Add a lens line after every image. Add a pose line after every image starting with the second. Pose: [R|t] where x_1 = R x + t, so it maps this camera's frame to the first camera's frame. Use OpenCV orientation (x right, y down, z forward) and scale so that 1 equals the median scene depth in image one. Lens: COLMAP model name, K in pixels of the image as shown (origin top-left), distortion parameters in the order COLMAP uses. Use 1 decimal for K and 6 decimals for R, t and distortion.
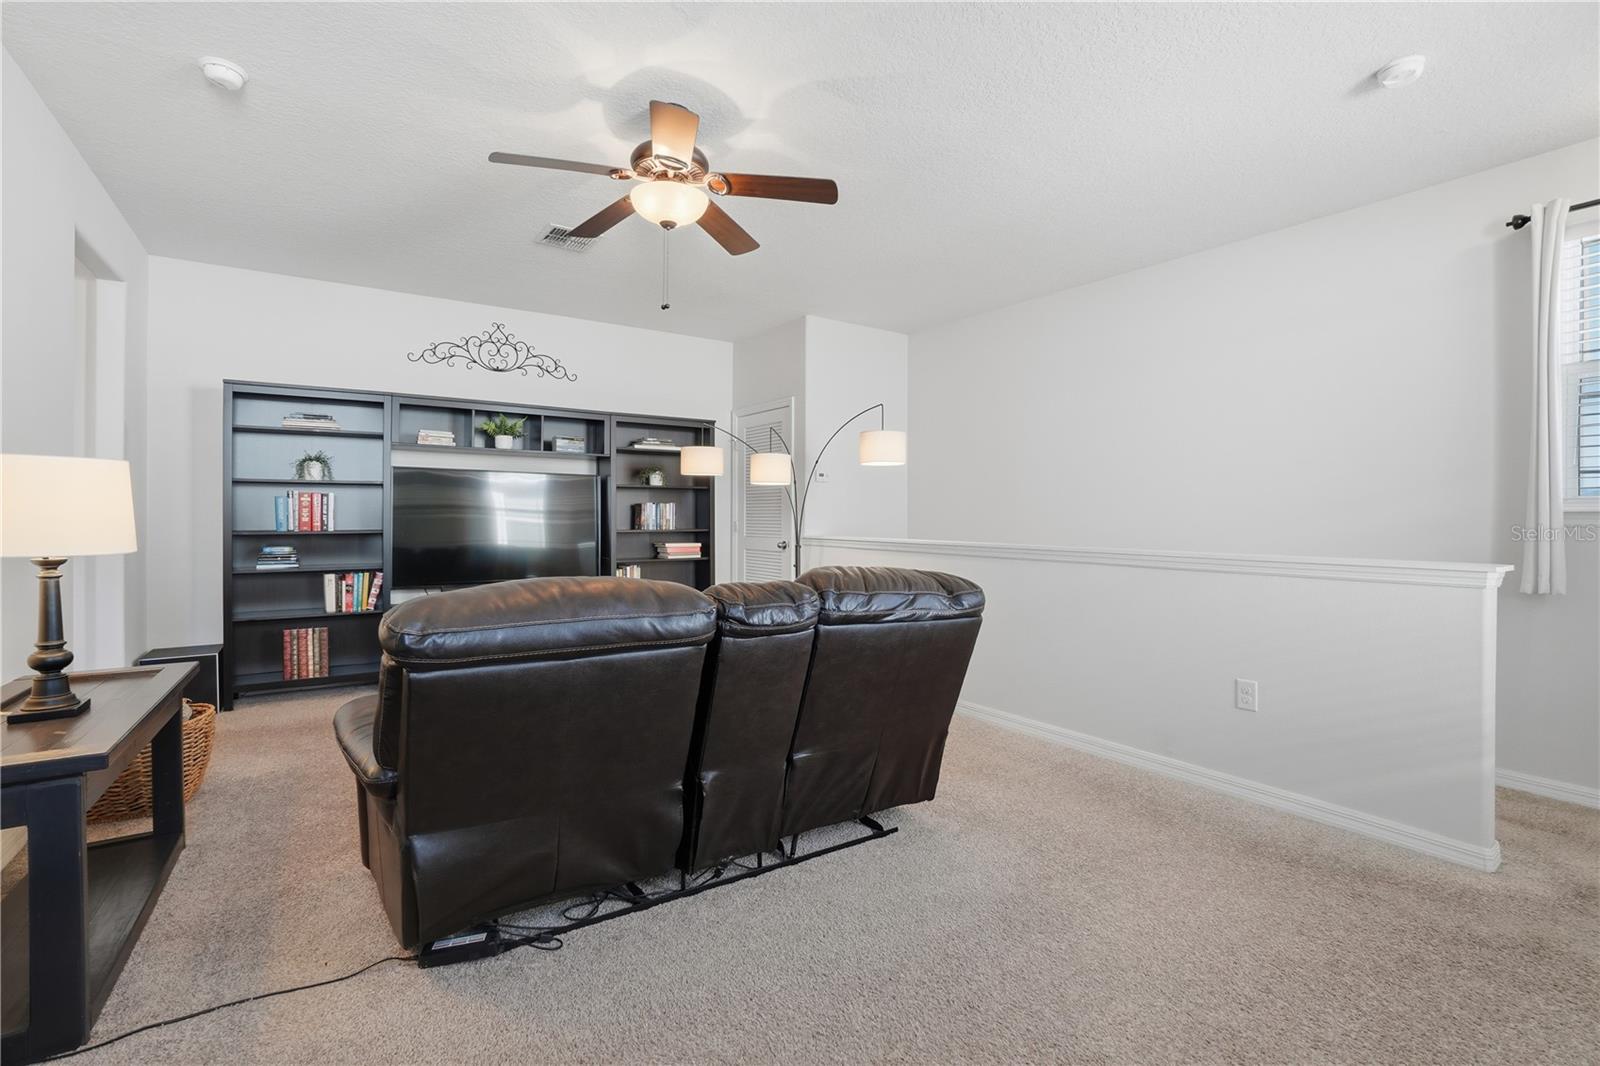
lens RADIAL K [[720.5, 0, 795.5], [0, 720.5, 516.4], [0, 0, 1]] dist [-0.020896, 0.000771]
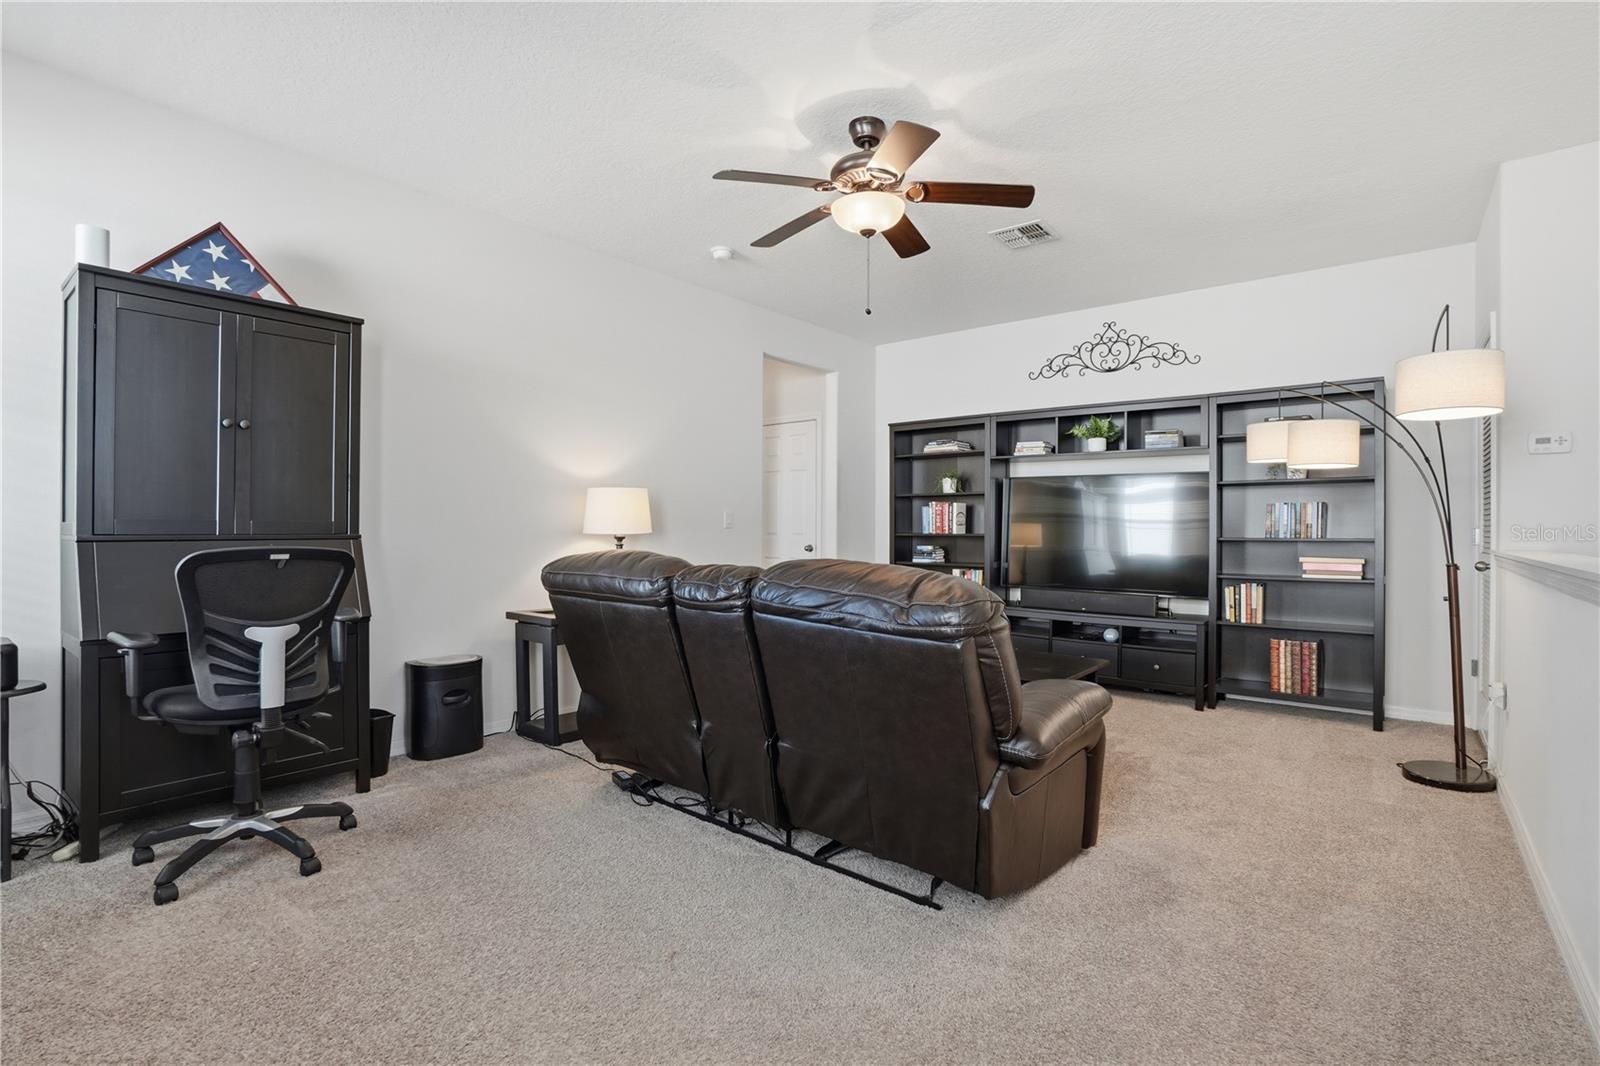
lens RADIAL K [[719.8, 0, 801.3], [0, 719.8, 515.3], [0, 0, 1]] dist [0.069952, -0.000016]
pose [[0.323048, -0.007956, -0.946349, 0.404571], [-0.007309, 0.999914, -0.010902, 0.009504], [0.946354, 0.010438, 0.322962, 0.282688]]
